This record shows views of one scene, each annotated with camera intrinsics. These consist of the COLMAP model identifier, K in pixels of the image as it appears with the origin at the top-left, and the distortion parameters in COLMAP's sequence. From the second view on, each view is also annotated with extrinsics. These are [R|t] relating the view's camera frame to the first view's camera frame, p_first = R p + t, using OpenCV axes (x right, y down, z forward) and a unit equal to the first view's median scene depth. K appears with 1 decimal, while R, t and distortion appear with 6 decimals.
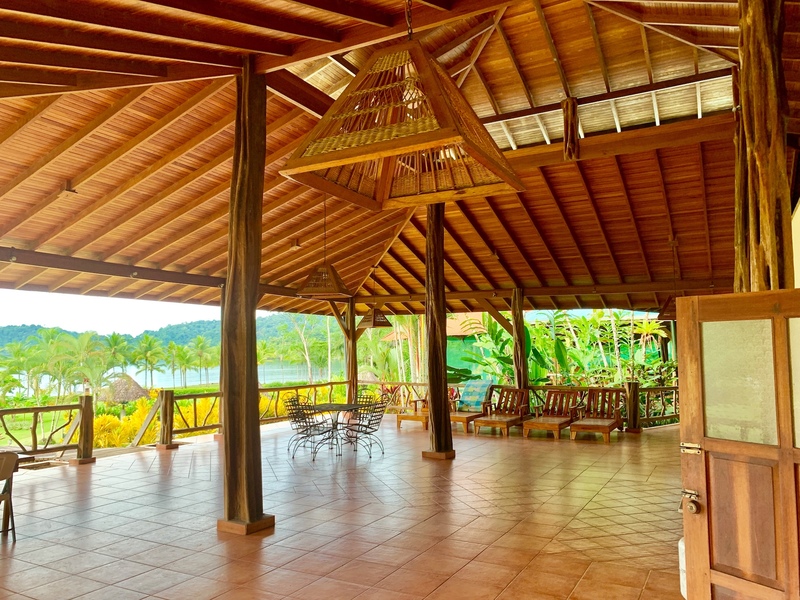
lens RADIAL K [[610.9, 0, 400.9], [0, 610.9, 300.7], [0, 0, 1]] dist [-0.009642, -0.003924]
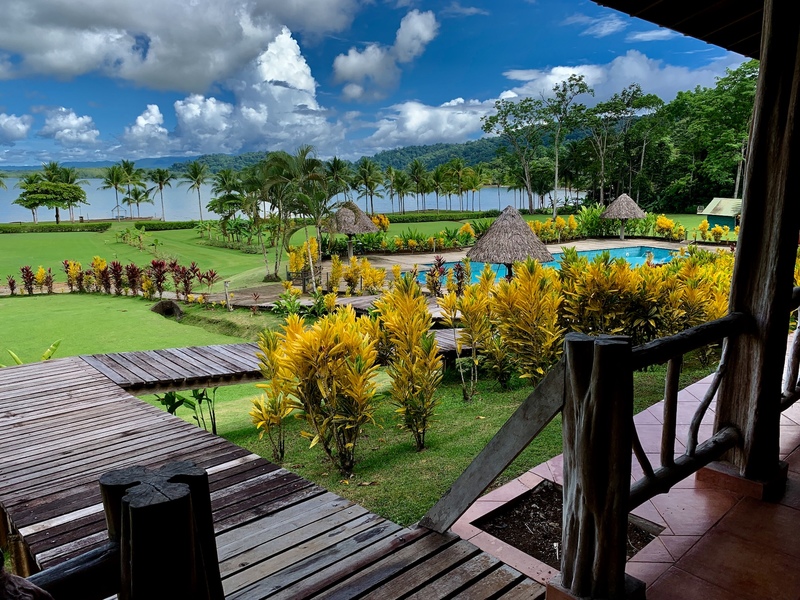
lens RADIAL K [[610.9, 0, 401.7], [0, 610.9, 301.0], [0, 0, 1]] dist [-0.009642, -0.003924]
pose [[0.945160, 0.071909, -0.318594, -0.051533], [0.019801, 0.961051, 0.275660, 0.010094], [0.326008, -0.266851, 0.906923, 0.108362]]
